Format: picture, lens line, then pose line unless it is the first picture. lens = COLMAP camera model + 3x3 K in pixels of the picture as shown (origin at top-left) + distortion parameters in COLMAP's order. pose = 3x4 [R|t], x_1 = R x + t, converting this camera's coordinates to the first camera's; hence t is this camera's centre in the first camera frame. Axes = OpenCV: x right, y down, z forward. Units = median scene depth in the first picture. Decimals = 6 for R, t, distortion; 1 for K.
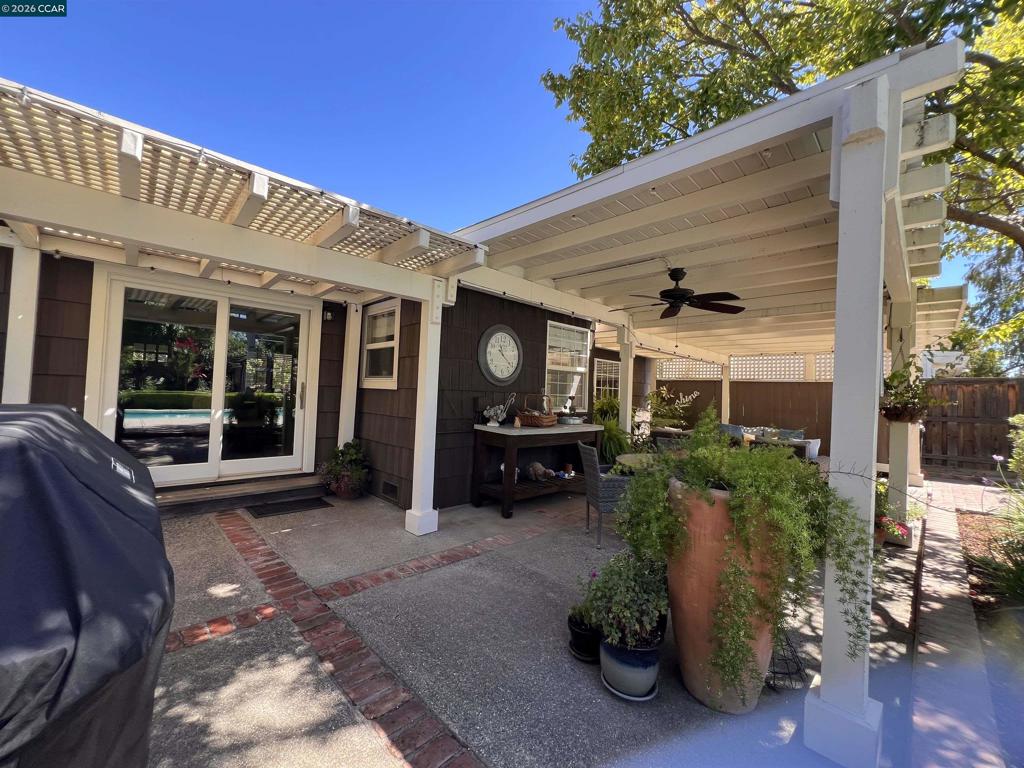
lens RADIAL K [[408.1, 0, 511.2], [0, 408.1, 385.5], [0, 0, 1]] dist [-0.002738, 0.000097]
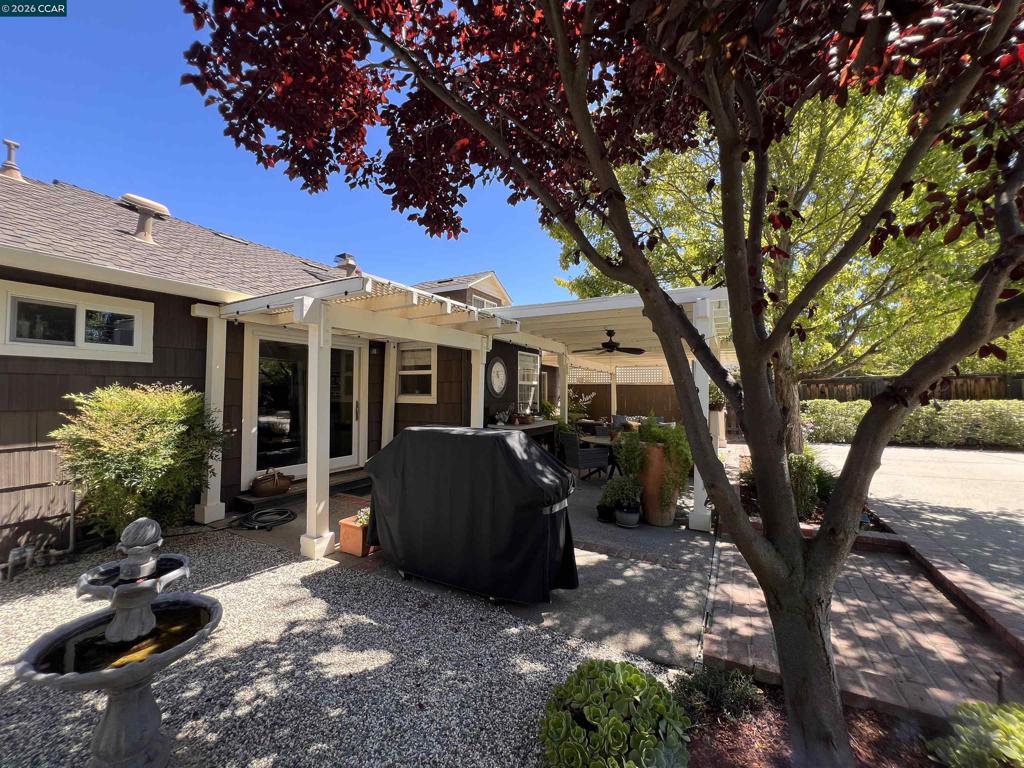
lens RADIAL K [[408.1, 0, 510.9], [0, 408.1, 387.9], [0, 0, 1]] dist [-0.002738, 0.000097]
pose [[0.955024, -0.028937, 0.295113, -0.429712], [0.024944, 0.999539, 0.017287, -0.062128], [-0.295477, -0.009149, 0.955306, -0.450913]]
